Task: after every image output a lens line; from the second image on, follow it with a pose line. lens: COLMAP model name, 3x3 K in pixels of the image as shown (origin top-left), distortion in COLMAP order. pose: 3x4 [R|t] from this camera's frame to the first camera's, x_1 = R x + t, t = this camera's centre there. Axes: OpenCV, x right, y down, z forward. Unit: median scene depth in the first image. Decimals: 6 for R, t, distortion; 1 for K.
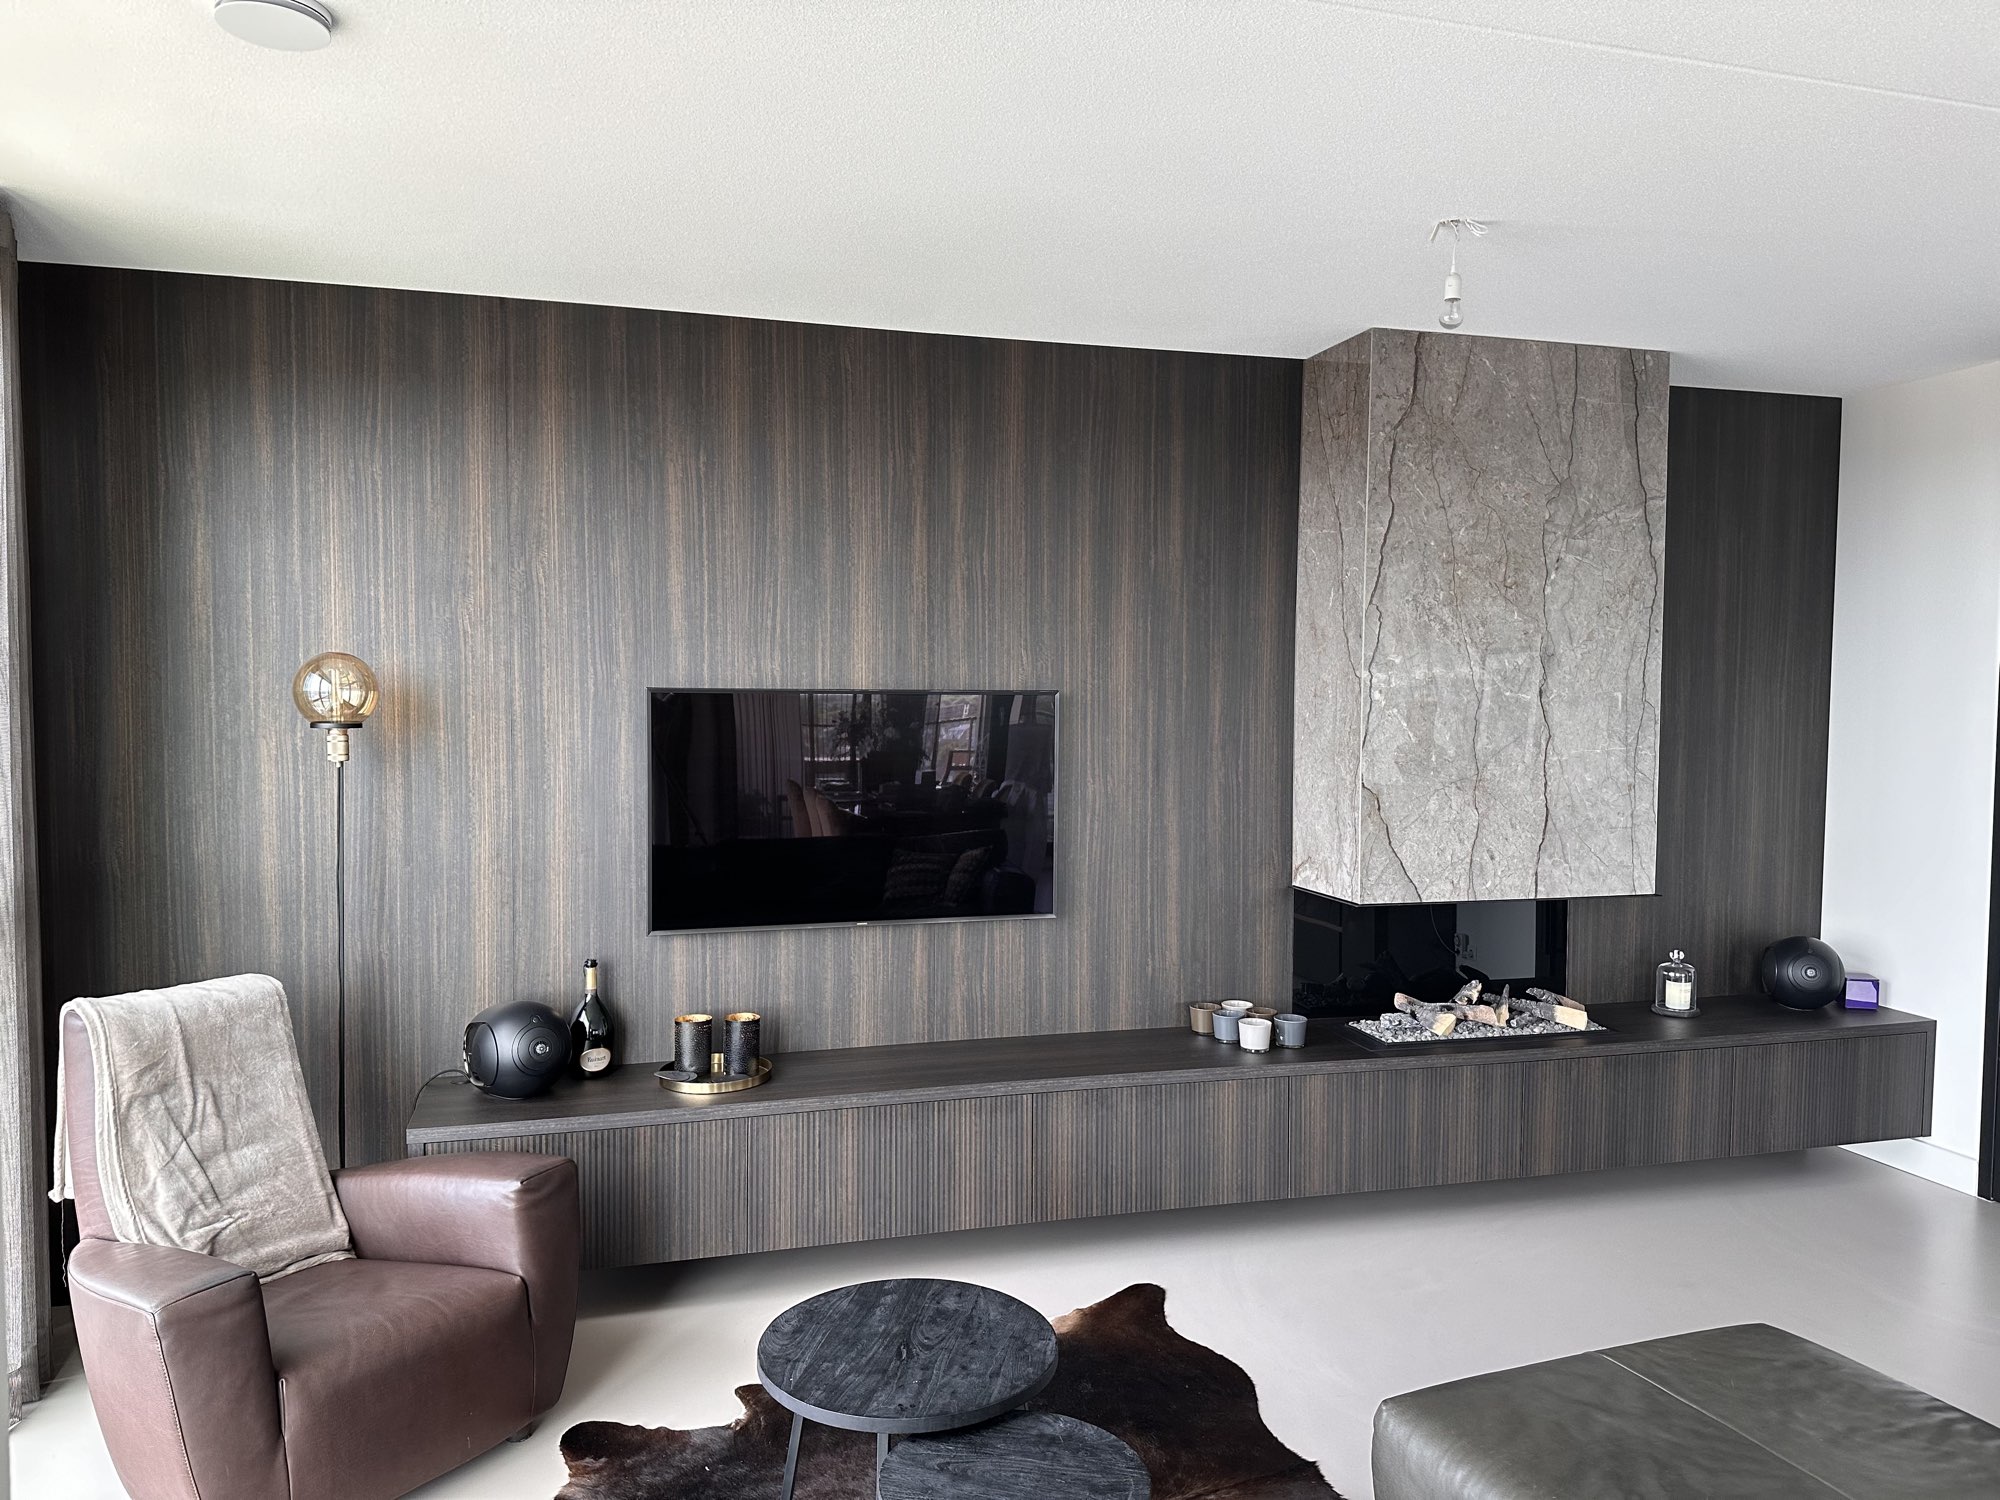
lens RADIAL K [[1376.6, 0, 999.6], [0, 1376.6, 874.9], [0, 0, 1]] dist [0.003674, -0.002356]
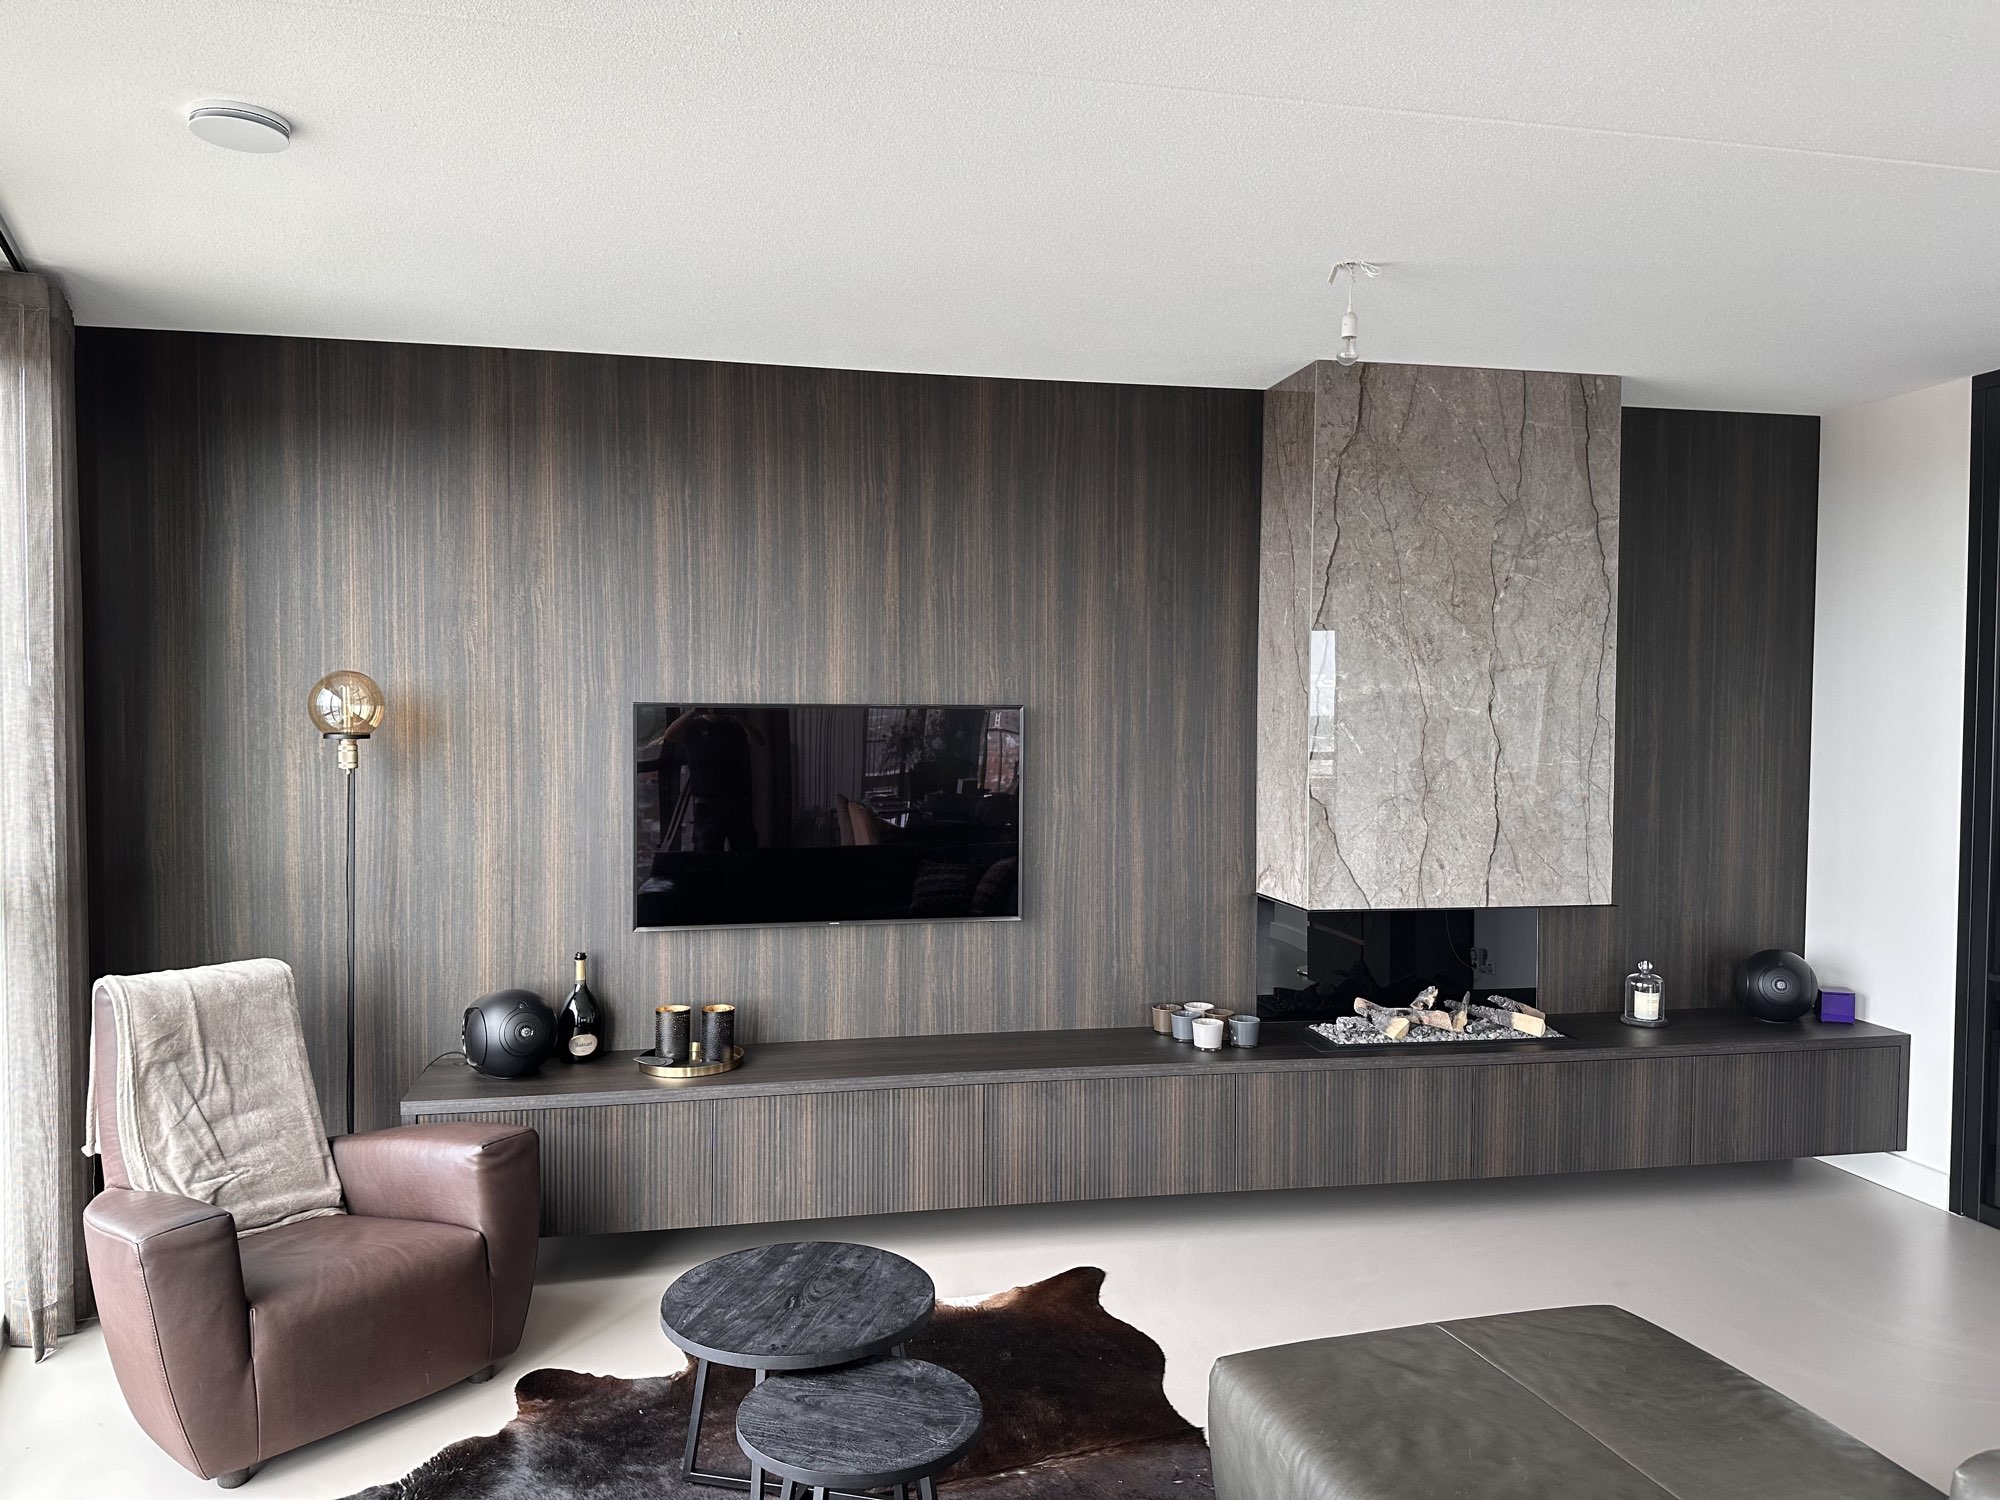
lens RADIAL K [[1376.6, 0, 999.6], [0, 1376.6, 874.9], [0, 0, 1]] dist [0.003674, -0.002356]
pose [[0.997223, 0.008769, -0.073959, 0.108965], [-0.009718, 0.999875, -0.012490, 0.010199], [0.073840, 0.013174, 0.997183, -0.057566]]
